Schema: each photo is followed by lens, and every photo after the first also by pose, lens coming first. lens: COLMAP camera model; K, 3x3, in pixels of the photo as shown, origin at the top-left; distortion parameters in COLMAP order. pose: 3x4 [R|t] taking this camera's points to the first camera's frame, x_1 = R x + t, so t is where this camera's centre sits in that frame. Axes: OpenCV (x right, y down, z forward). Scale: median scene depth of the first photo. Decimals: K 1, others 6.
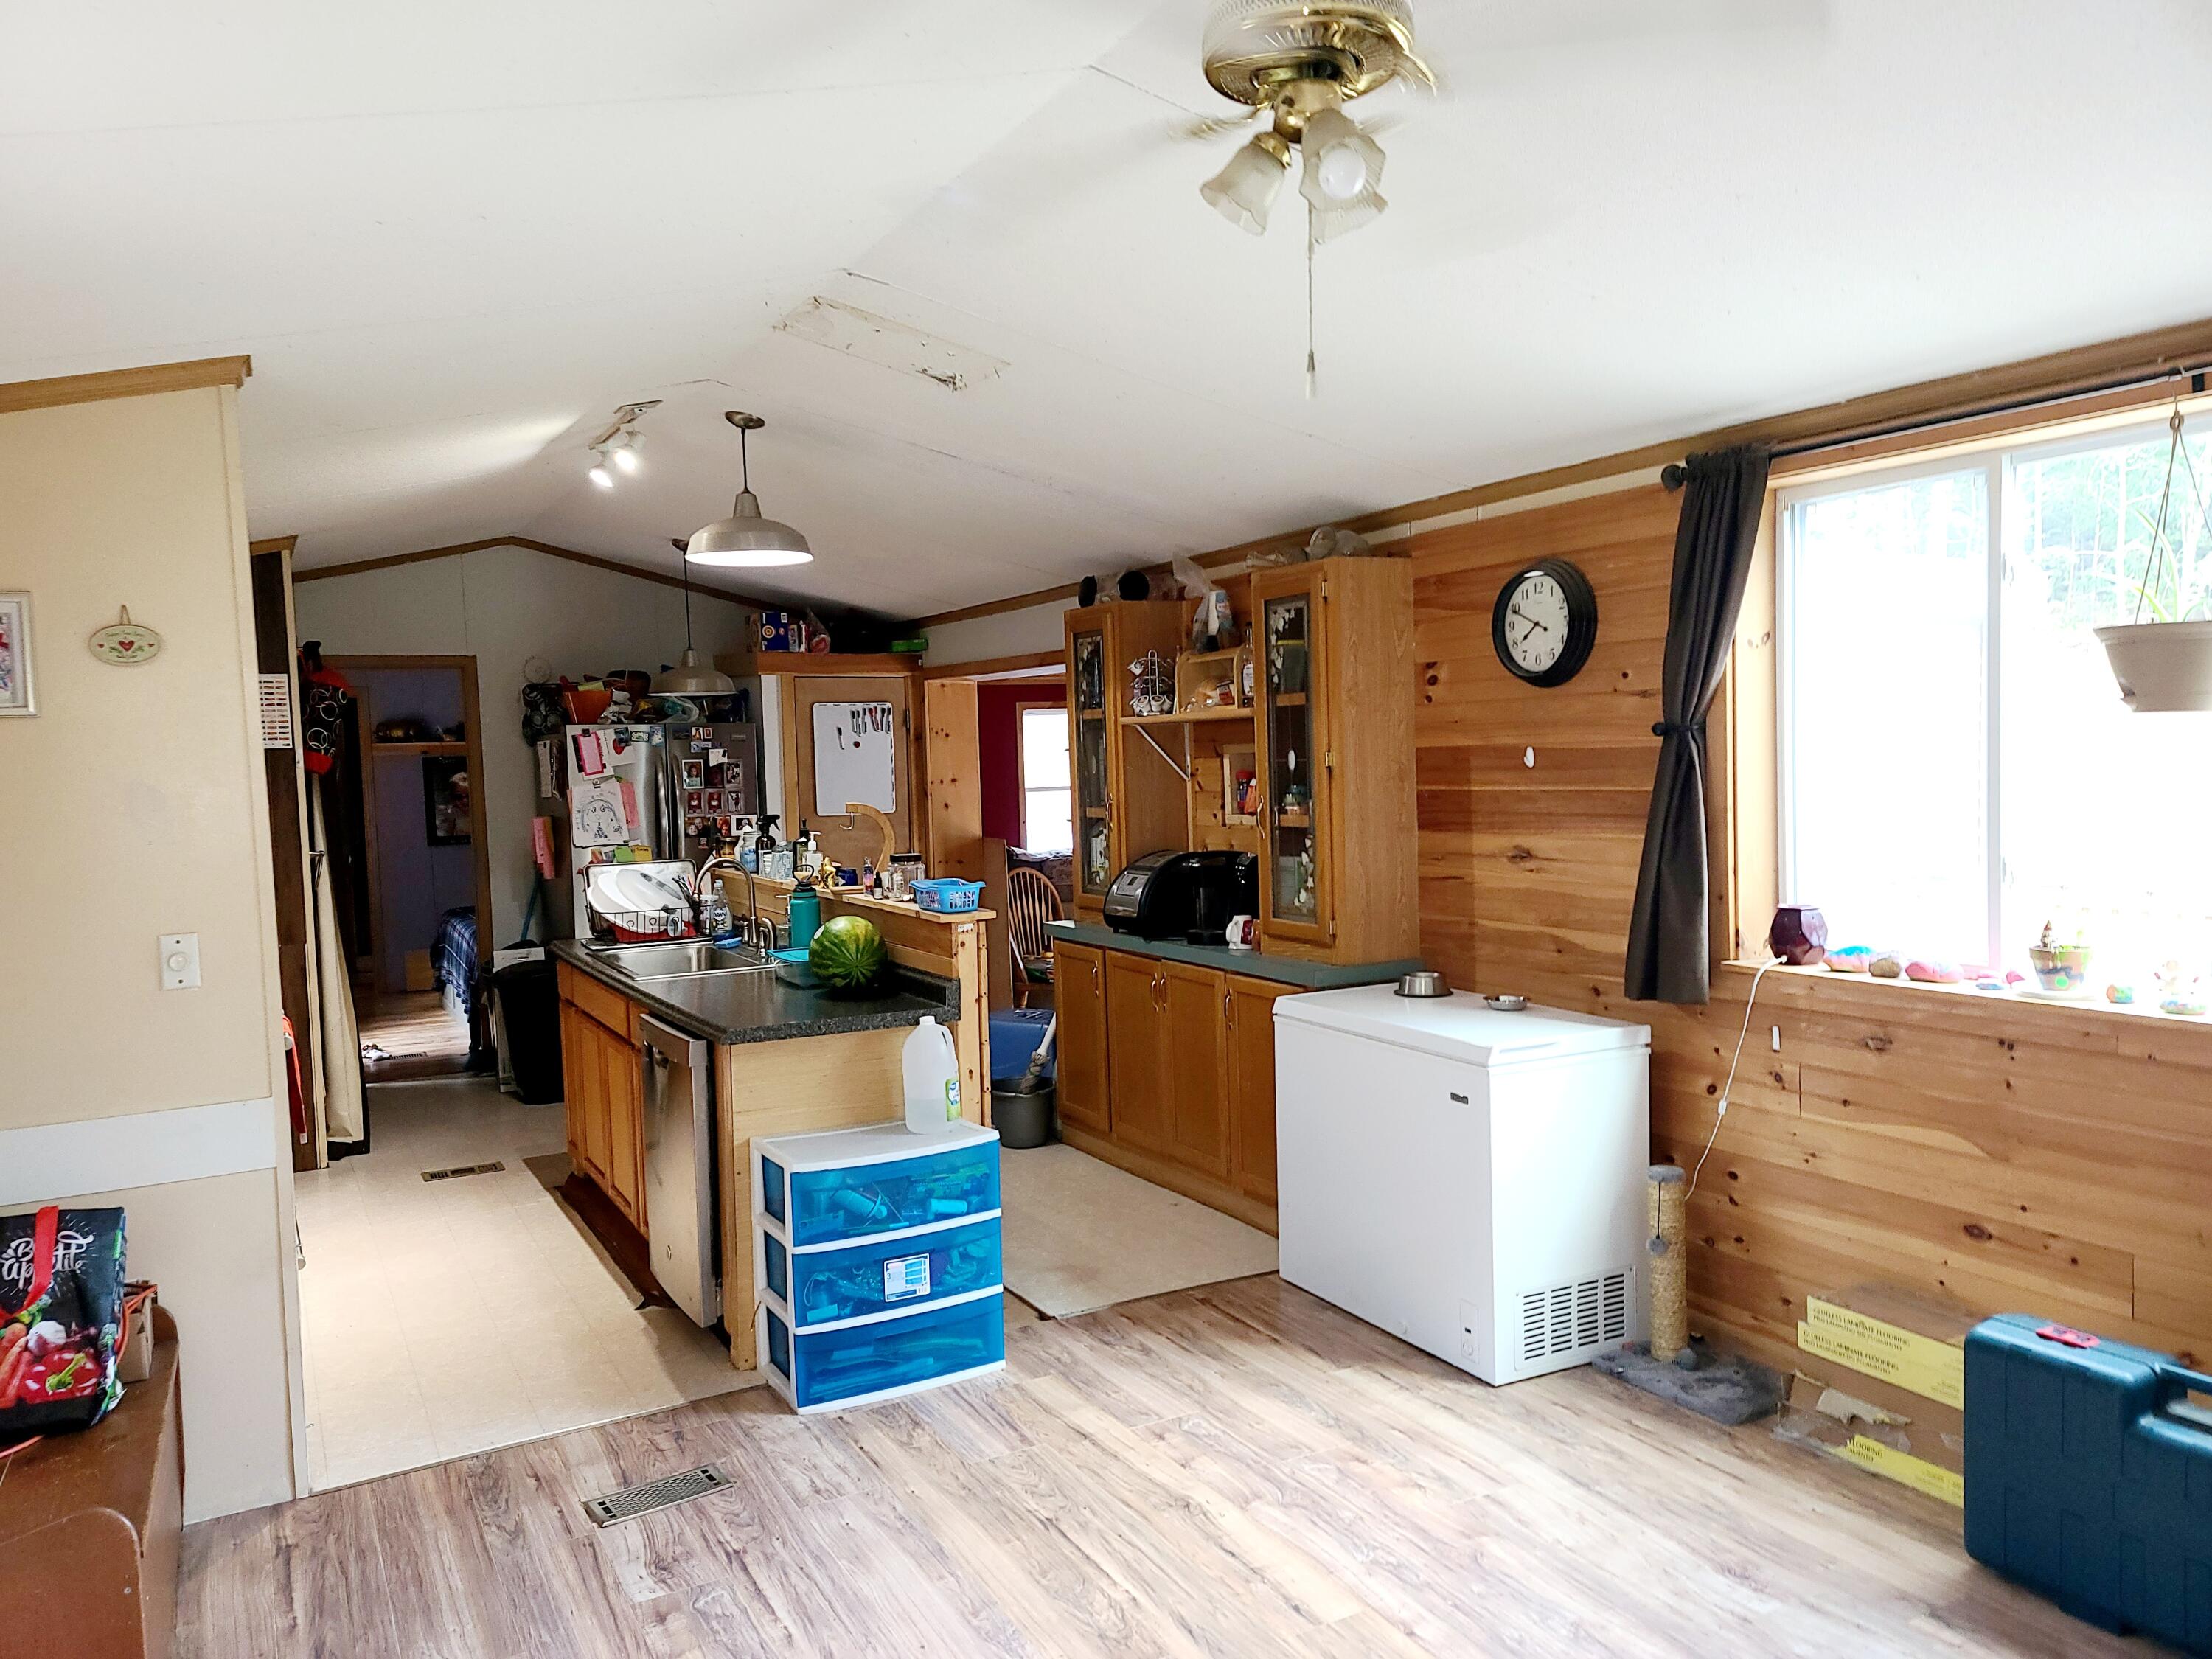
lens RADIAL K [[1605.8, 0, 1093.0], [0, 1605.8, 828.4], [0, 0, 1]] dist [0.065953, -0.002435]
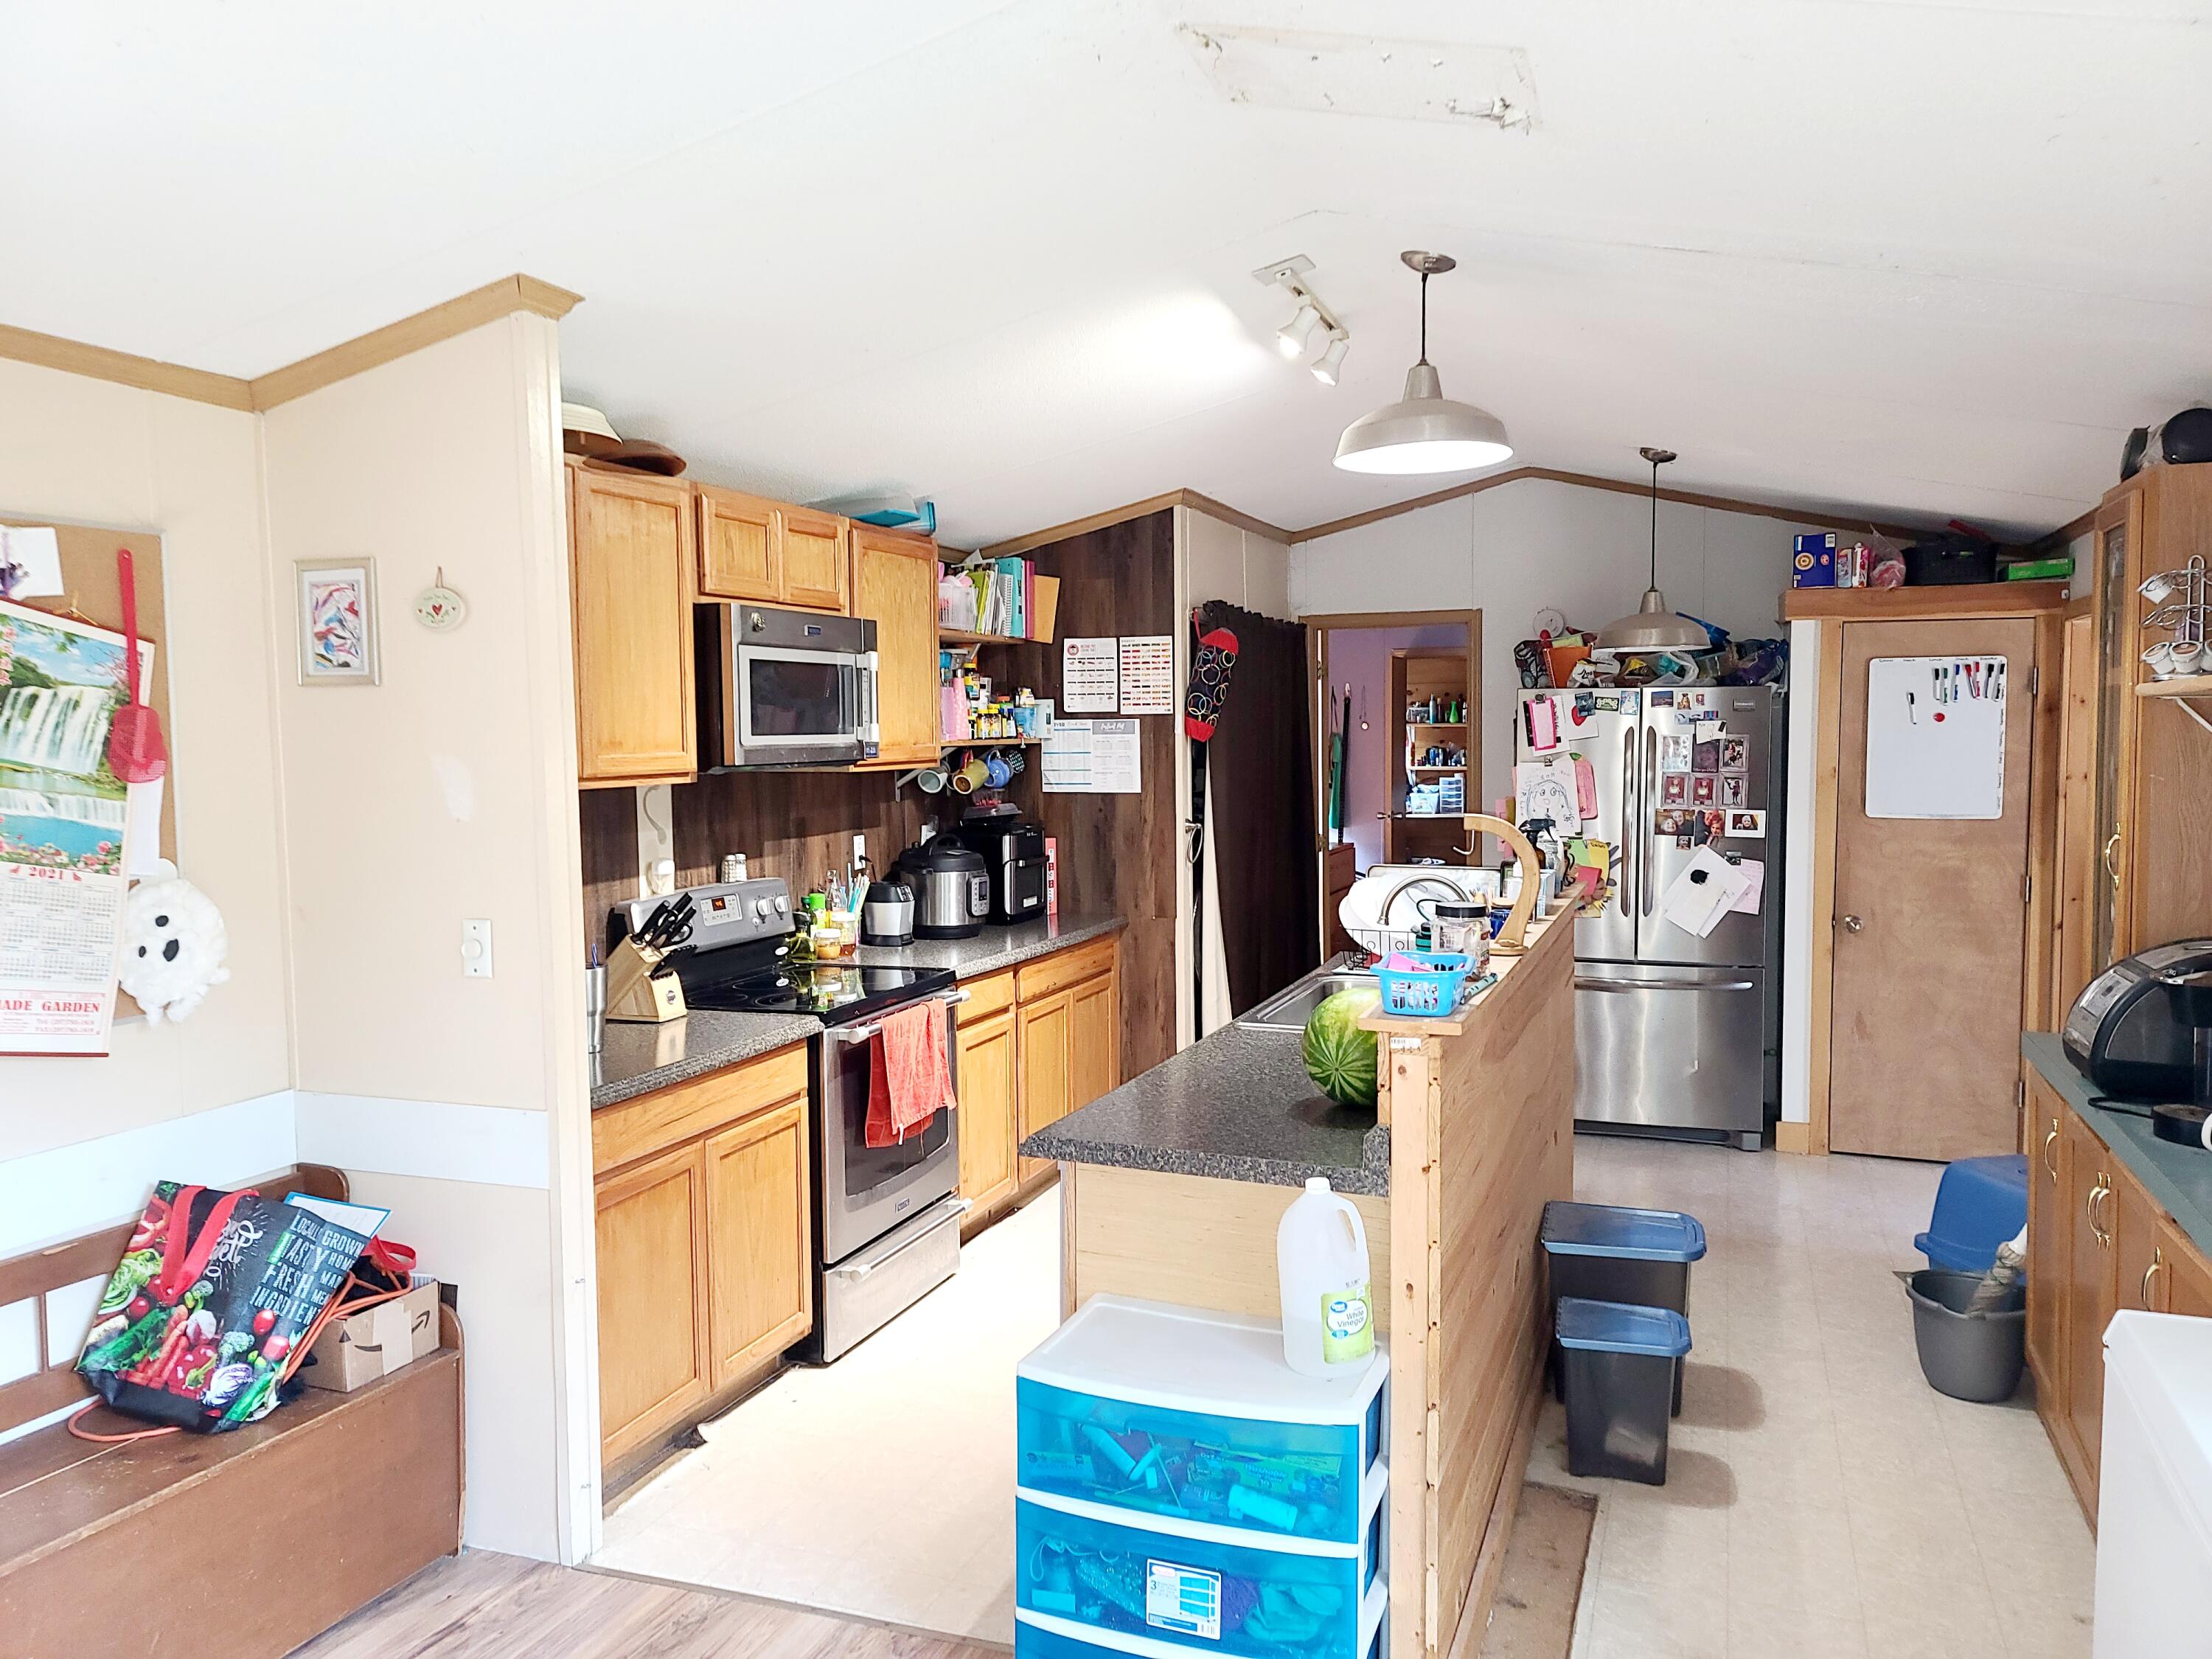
lens RADIAL K [[1605.8, 0, 1093.0], [0, 1605.8, 828.4], [0, 0, 1]] dist [0.065953, -0.002435]
pose [[0.658829, 0.073479, -0.748696, 0.183940], [-0.053096, 0.997278, 0.051153, -0.027213], [0.750417, 0.006051, 0.660937, 0.336880]]
